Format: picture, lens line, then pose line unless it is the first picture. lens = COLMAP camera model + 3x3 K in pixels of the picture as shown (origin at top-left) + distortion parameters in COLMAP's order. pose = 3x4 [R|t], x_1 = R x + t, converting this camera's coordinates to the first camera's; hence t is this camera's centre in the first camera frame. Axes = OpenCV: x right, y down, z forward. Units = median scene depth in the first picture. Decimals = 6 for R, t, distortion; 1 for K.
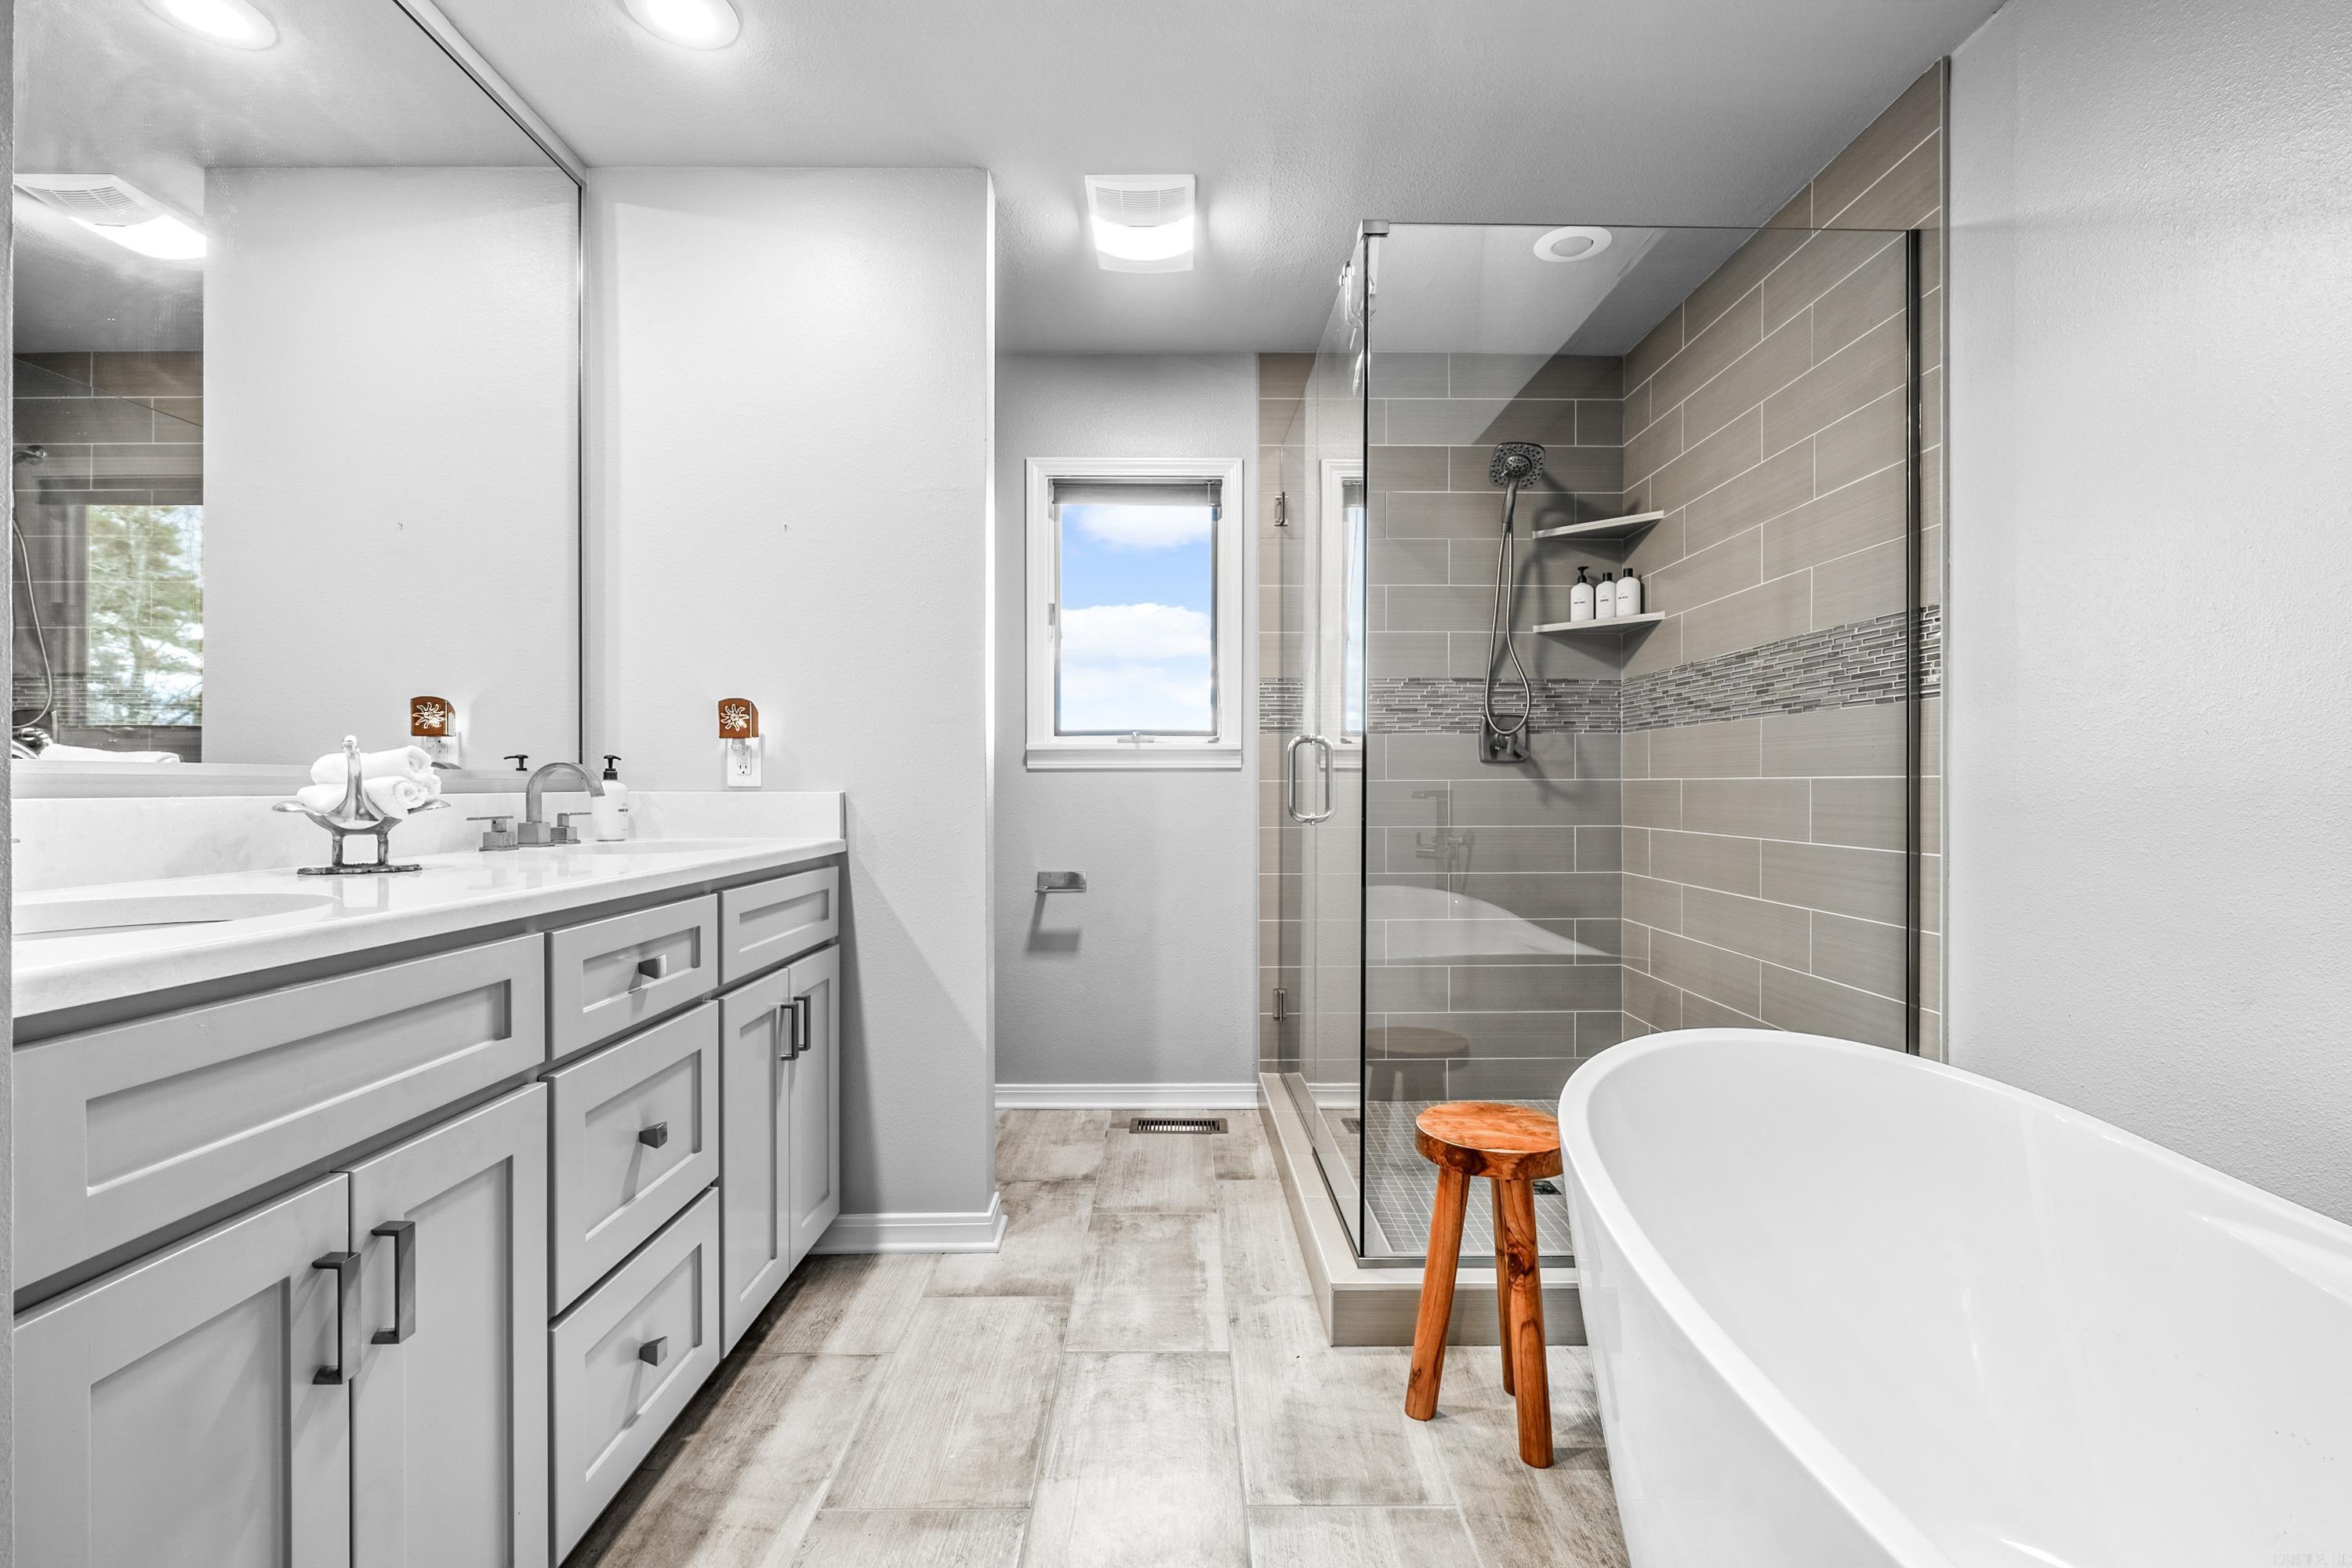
lens RADIAL K [[1065.2, 0, 1179.0], [0, 1065.2, 800.0], [0, 0, 1]] dist [-0.005101, -0.000391]
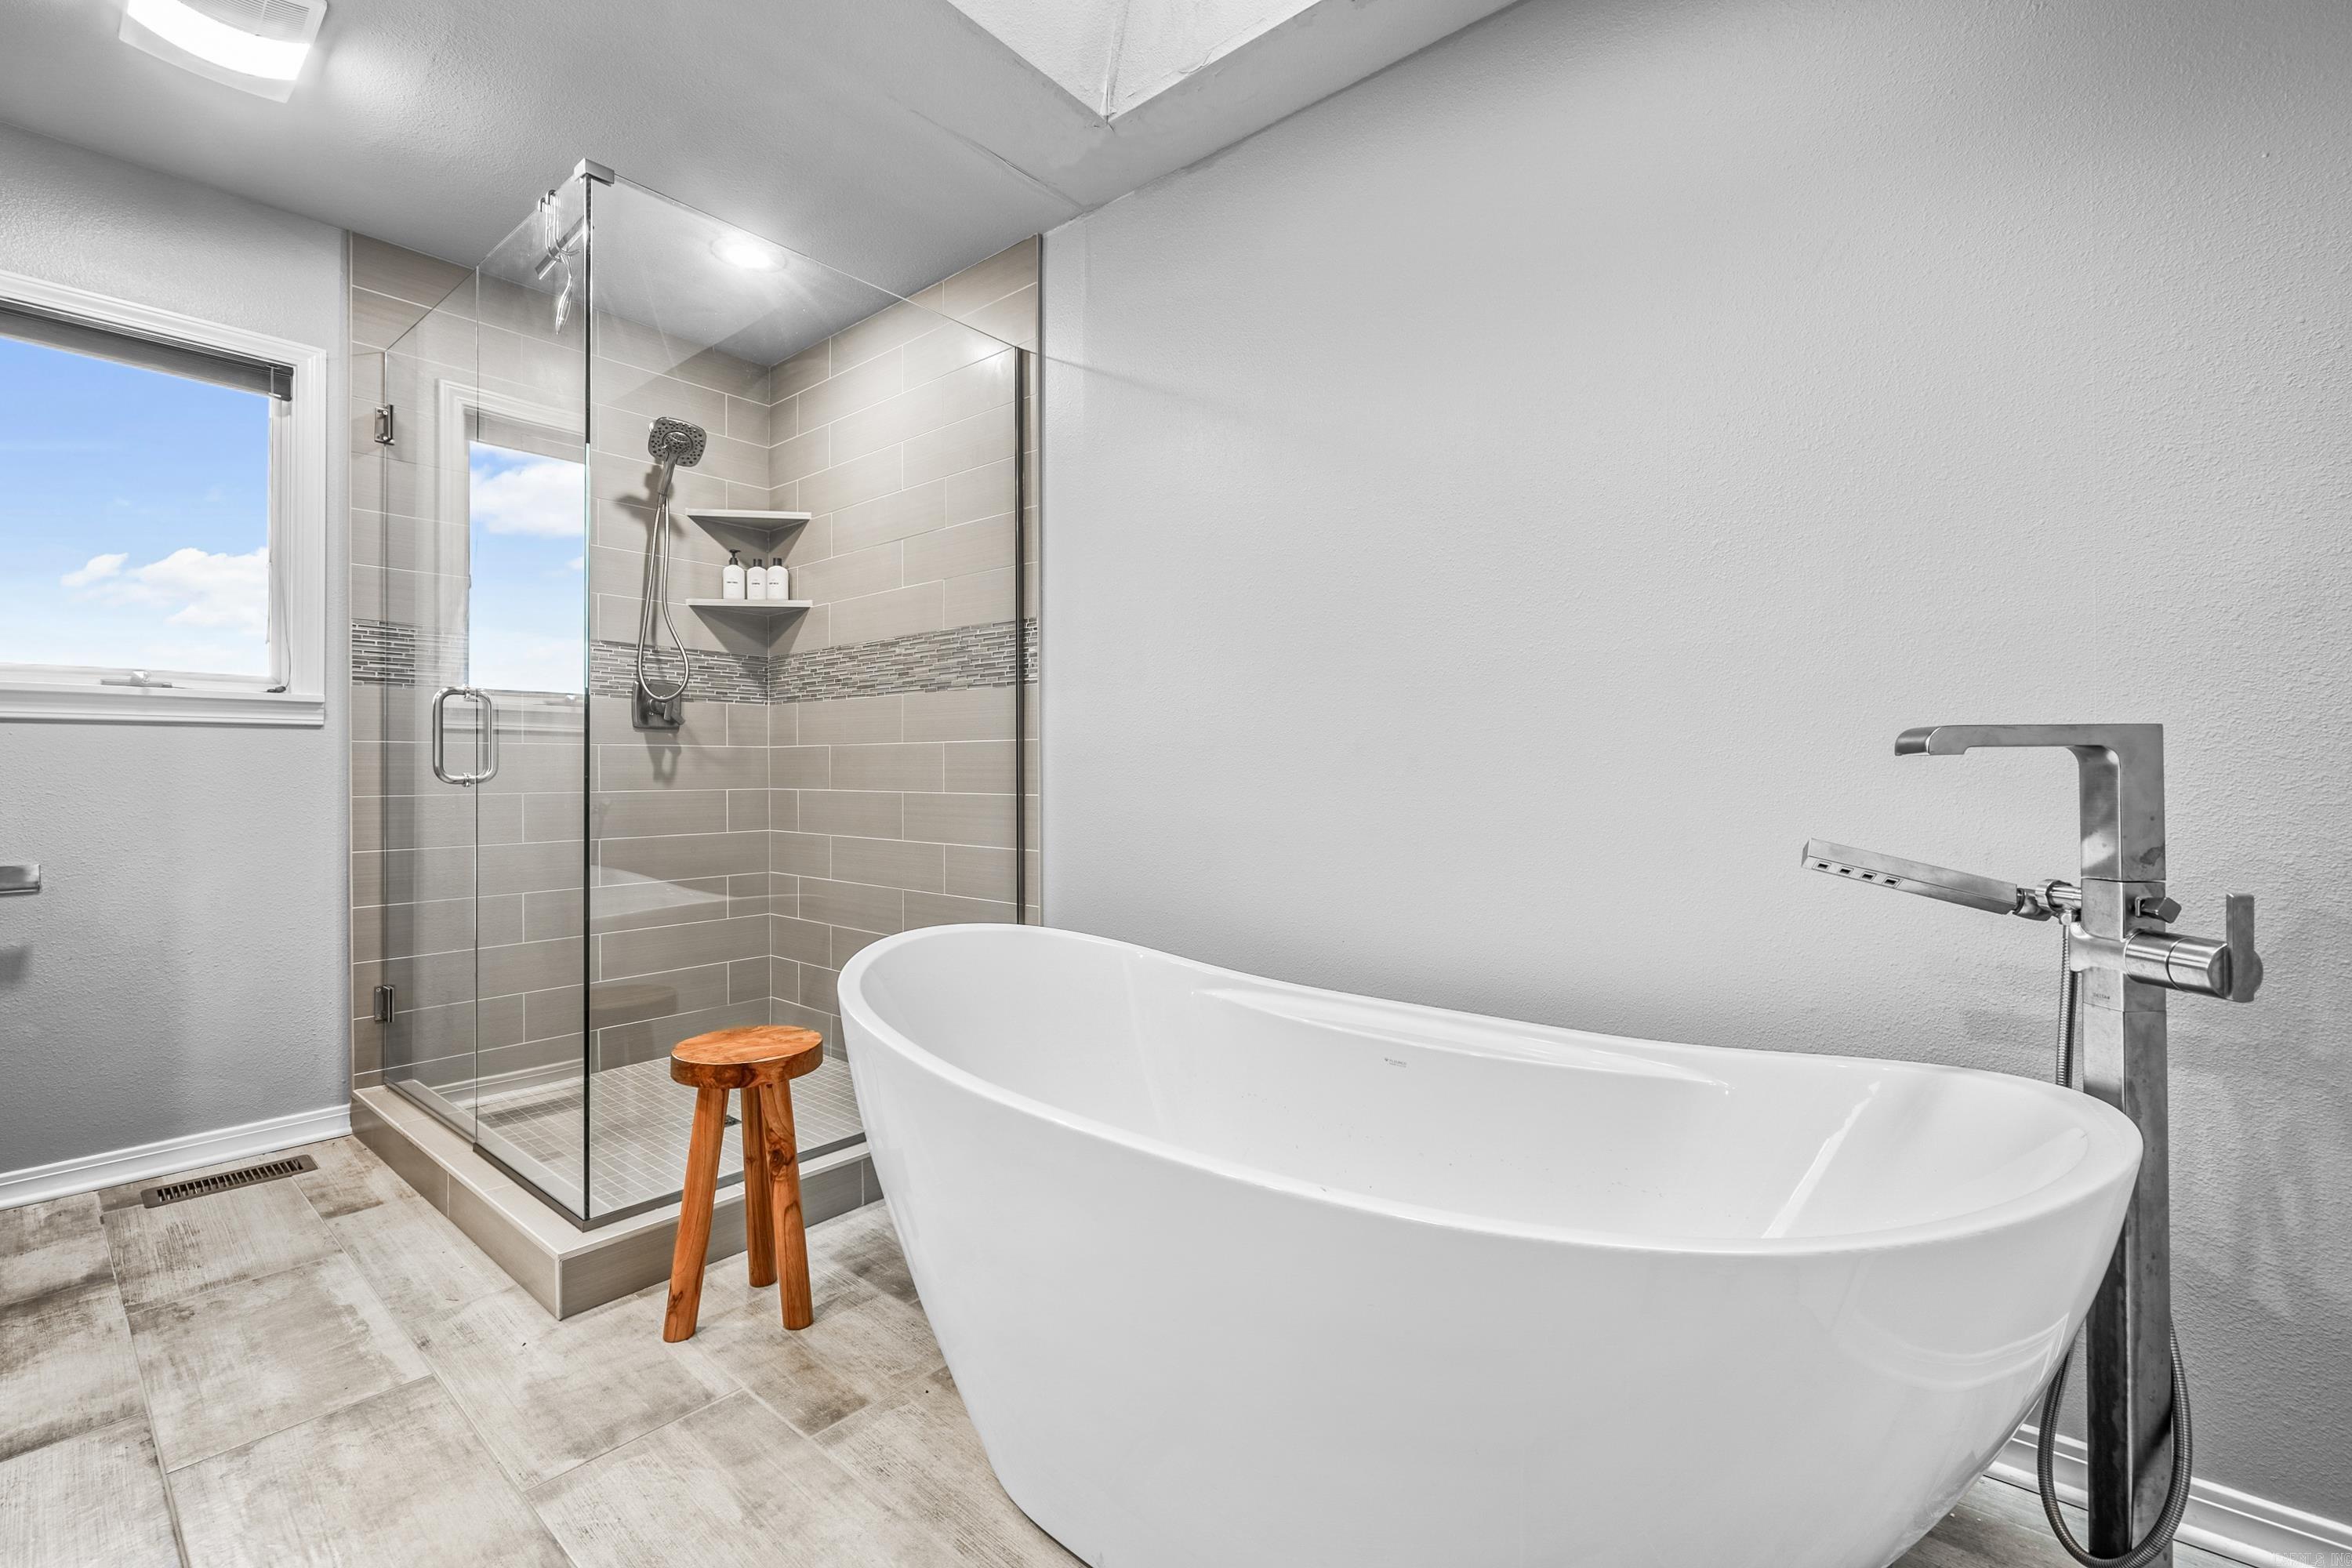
lens RADIAL K [[1016.5, 0, 1176.0], [0, 1016.5, 784.0], [0, 0, 1]] dist [-0.001267, -0.000595]
pose [[0.645549, -0.008371, 0.763673, -0.172783], [0.010426, 0.999943, 0.002148, 0.031008], [-0.763648, 0.006575, 0.645600, -0.015014]]
